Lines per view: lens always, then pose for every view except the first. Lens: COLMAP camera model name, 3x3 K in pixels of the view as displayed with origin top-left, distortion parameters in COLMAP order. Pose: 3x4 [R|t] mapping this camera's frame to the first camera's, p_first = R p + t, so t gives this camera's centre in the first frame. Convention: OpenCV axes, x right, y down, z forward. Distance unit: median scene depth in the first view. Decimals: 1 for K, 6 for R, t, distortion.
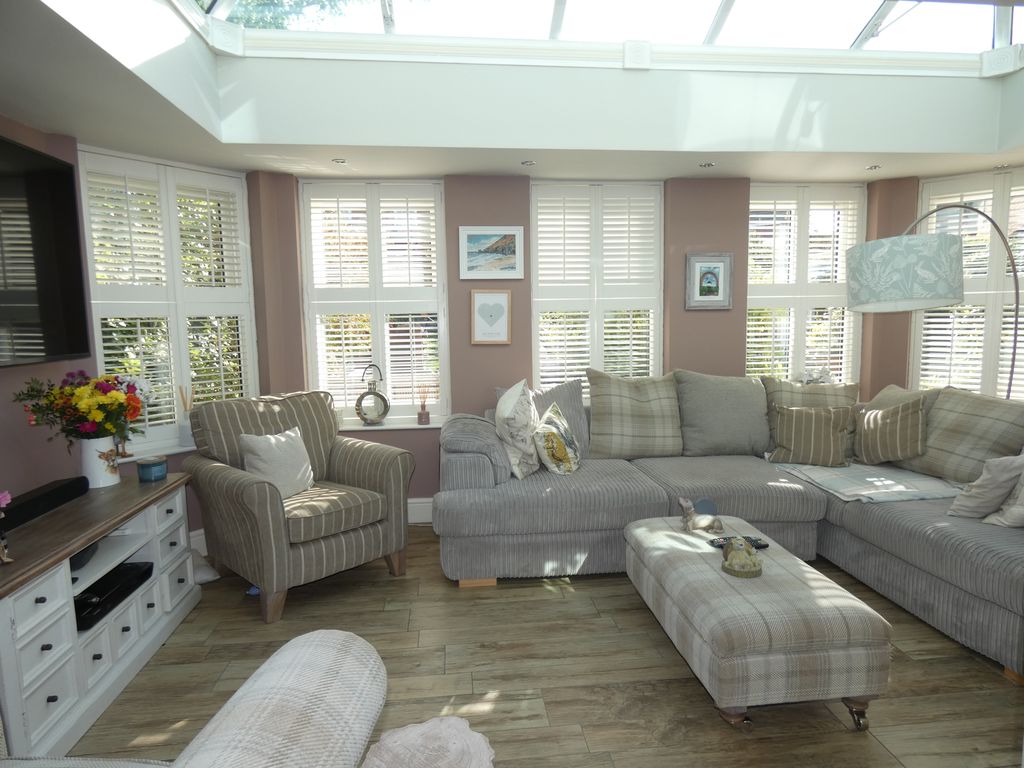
lens RADIAL K [[608.8, 0, 514.2], [0, 608.8, 379.5], [0, 0, 1]] dist [0.000772, -0.000063]
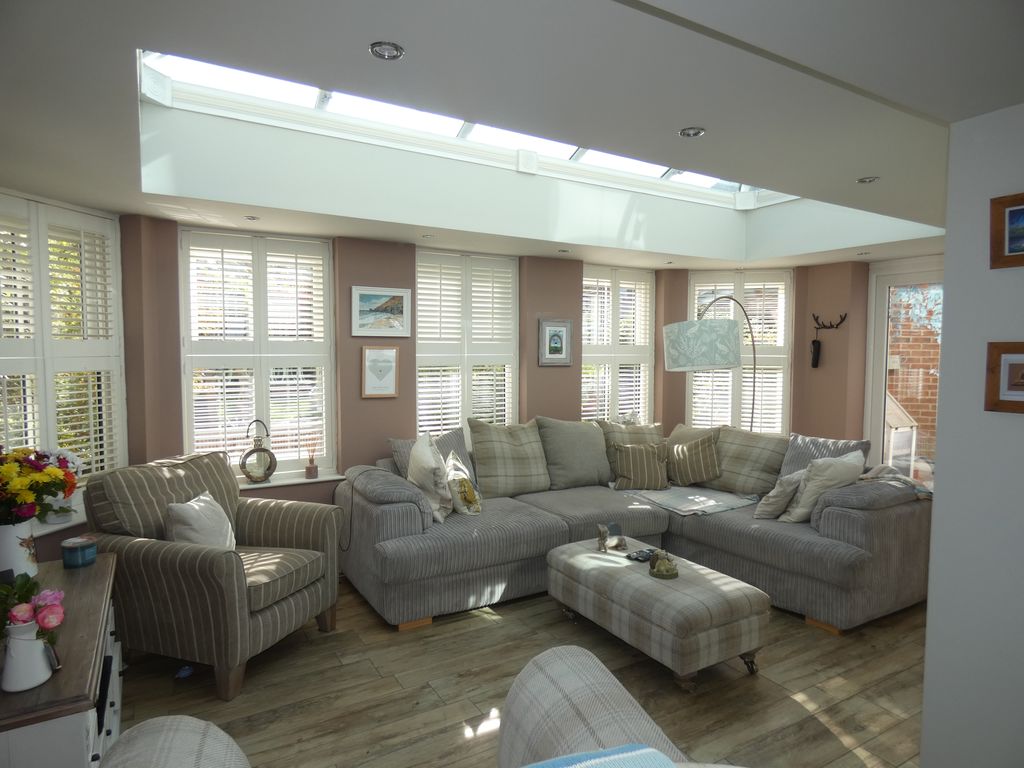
lens RADIAL K [[608.9, 0, 510.4], [0, 608.9, 379.2], [0, 0, 1]] dist [0.005299, 0.000703]
pose [[0.909888, -0.000900, 0.414852, -0.318899], [0.023957, 0.998443, -0.050378, -0.036092], [-0.414161, 0.055777, 0.908493, -0.066198]]
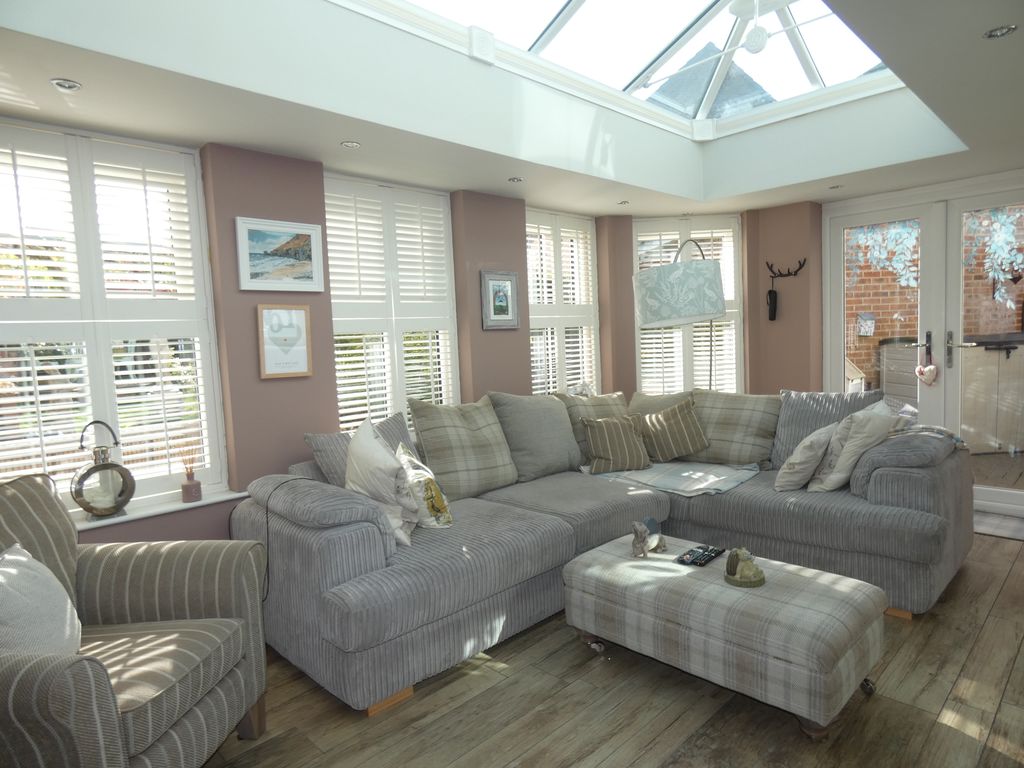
lens RADIAL K [[611.8, 0, 511.3], [0, 611.8, 379.1], [0, 0, 1]] dist [-0.001438, 0.001752]
pose [[0.785239, -0.061424, 0.616138, -0.336092], [0.093723, 0.995393, -0.020213, -0.017301], [-0.612058, 0.073618, 0.787379, 0.279491]]
